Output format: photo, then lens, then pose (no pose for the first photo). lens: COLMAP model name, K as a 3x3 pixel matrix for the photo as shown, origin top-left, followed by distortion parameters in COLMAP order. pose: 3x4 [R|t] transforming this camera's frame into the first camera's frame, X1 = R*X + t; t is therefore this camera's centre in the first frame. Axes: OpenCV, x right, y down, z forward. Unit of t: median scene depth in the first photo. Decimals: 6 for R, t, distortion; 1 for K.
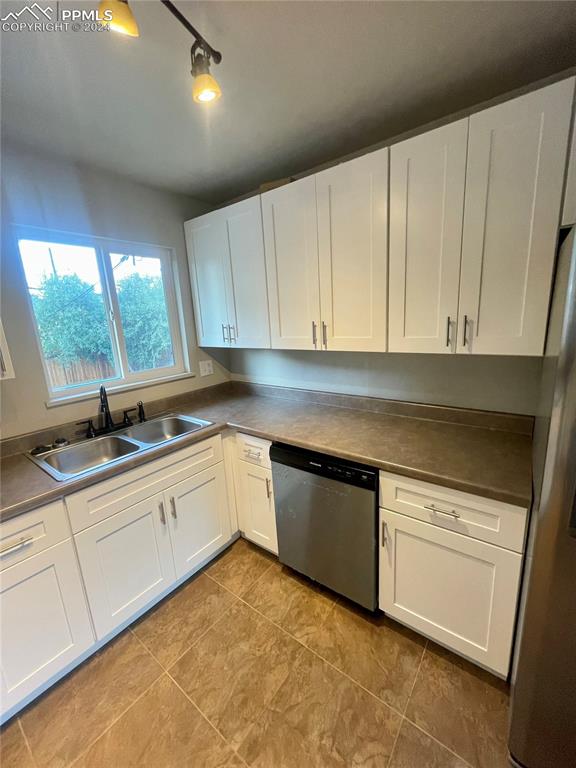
lens RADIAL K [[311.5, 0, 287.8], [0, 311.5, 381.9], [0, 0, 1]] dist [-0.000334, -0.001027]
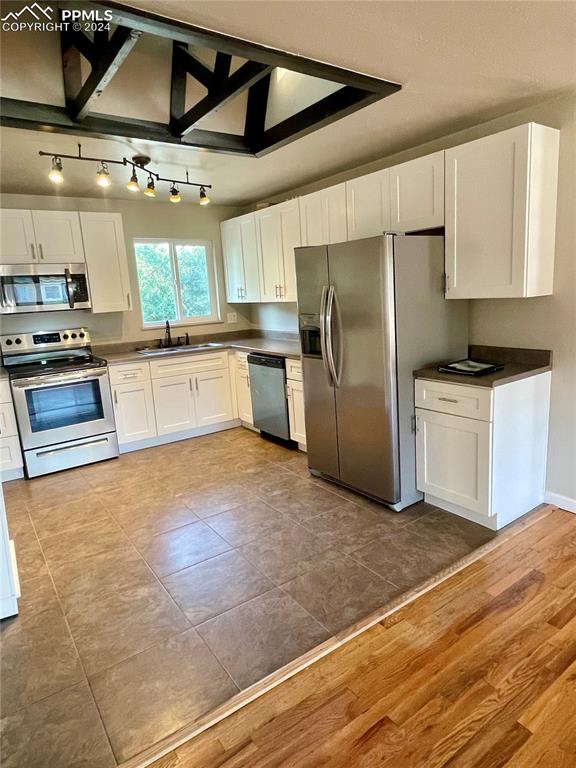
lens RADIAL K [[466.0, 0, 287.3], [0, 466.0, 381.5], [0, 0, 1]] dist [-0.003912, -0.000617]
pose [[0.952781, 0.057395, -0.298184, 0.972497], [-0.057801, 0.998300, 0.007466, 0.330125], [0.298106, 0.010122, 0.954479, -1.491903]]
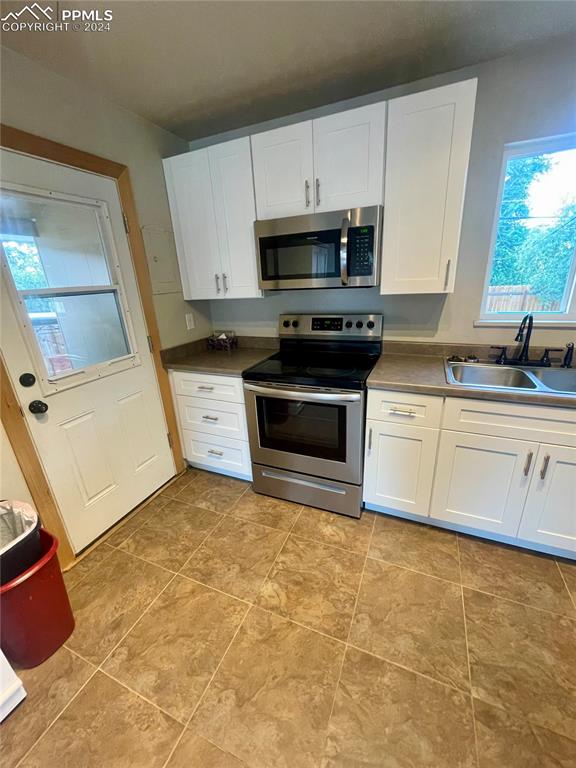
lens RADIAL K [[311.5, 0, 289.7], [0, 311.5, 383.5], [0, 0, 1]] dist [-0.000334, -0.001027]
pose [[0.246480, 0.351329, -0.903225, 0.154361], [-0.170233, 0.933183, 0.316527, 0.034595], [0.954080, 0.075741, 0.289819, 0.057542]]
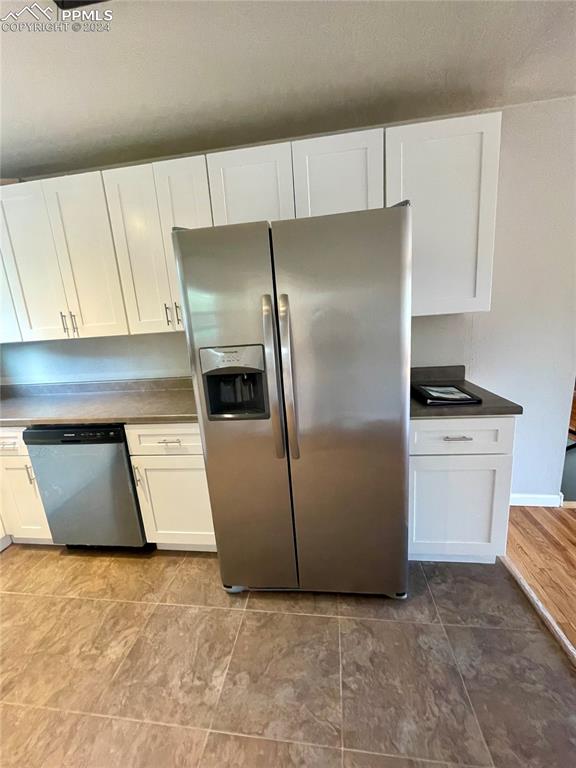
lens RADIAL K [[311.5, 0, 287.4], [0, 311.5, 382.1], [0, 0, 1]] dist [-0.000334, -0.001027]
pose [[0.868181, -0.108633, 0.484212, 0.223183], [0.127697, 0.991792, -0.006449, 0.165400], [-0.479537, 0.067431, 0.874927, -0.336707]]
